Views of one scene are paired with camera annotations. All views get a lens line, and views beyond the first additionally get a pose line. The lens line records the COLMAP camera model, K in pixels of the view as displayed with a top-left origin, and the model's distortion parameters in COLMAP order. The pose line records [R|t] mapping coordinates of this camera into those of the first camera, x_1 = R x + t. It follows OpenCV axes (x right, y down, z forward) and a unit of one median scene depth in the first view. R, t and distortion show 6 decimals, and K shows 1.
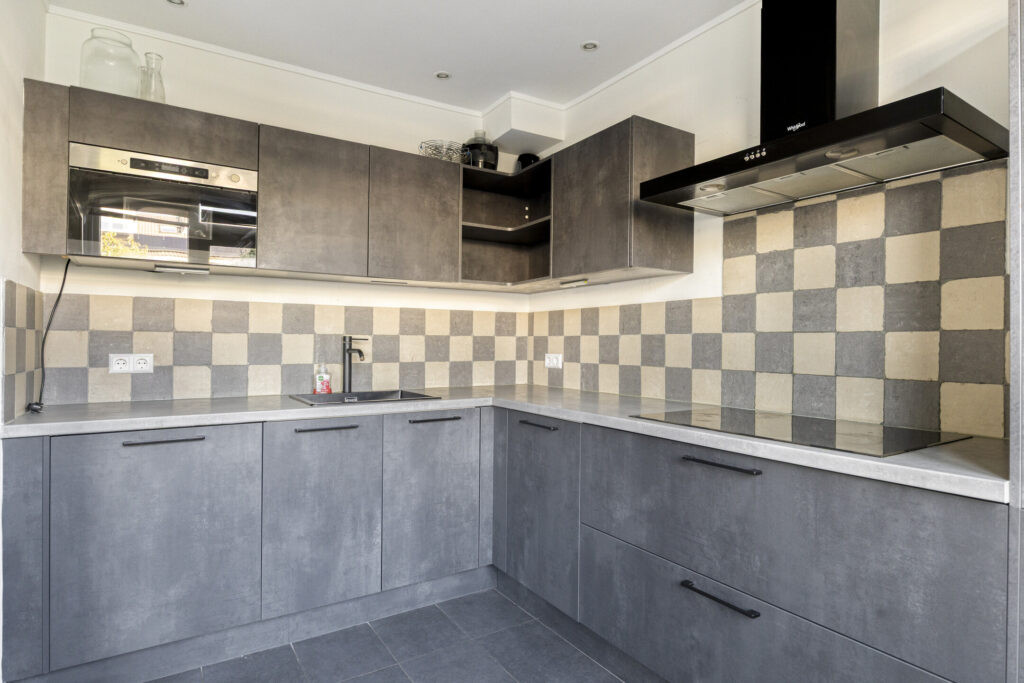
lens RADIAL K [[560.3, 0, 511.4], [0, 560.3, 340.9], [0, 0, 1]] dist [-0.008656, -0.001451]
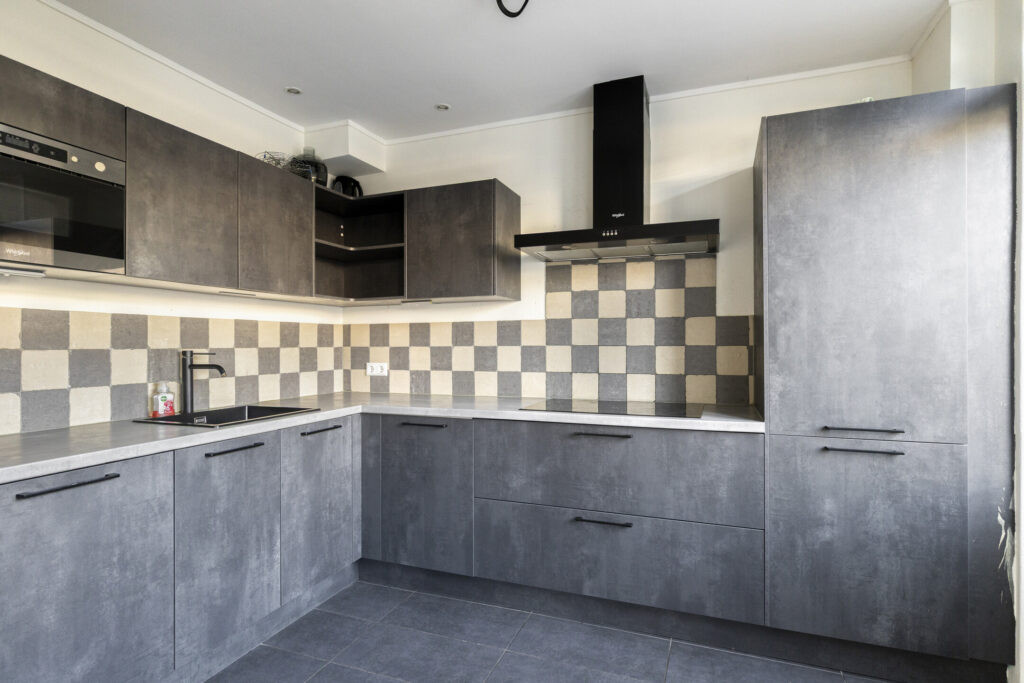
lens RADIAL K [[537.1, 0, 513.4], [0, 537.1, 344.1], [0, 0, 1]] dist [-0.002644, -0.000714]
pose [[0.798391, -0.007745, 0.602090, -0.499731], [0.005503, 0.999969, 0.005565, -0.026126], [-0.602114, -0.001130, 0.798409, -0.018589]]
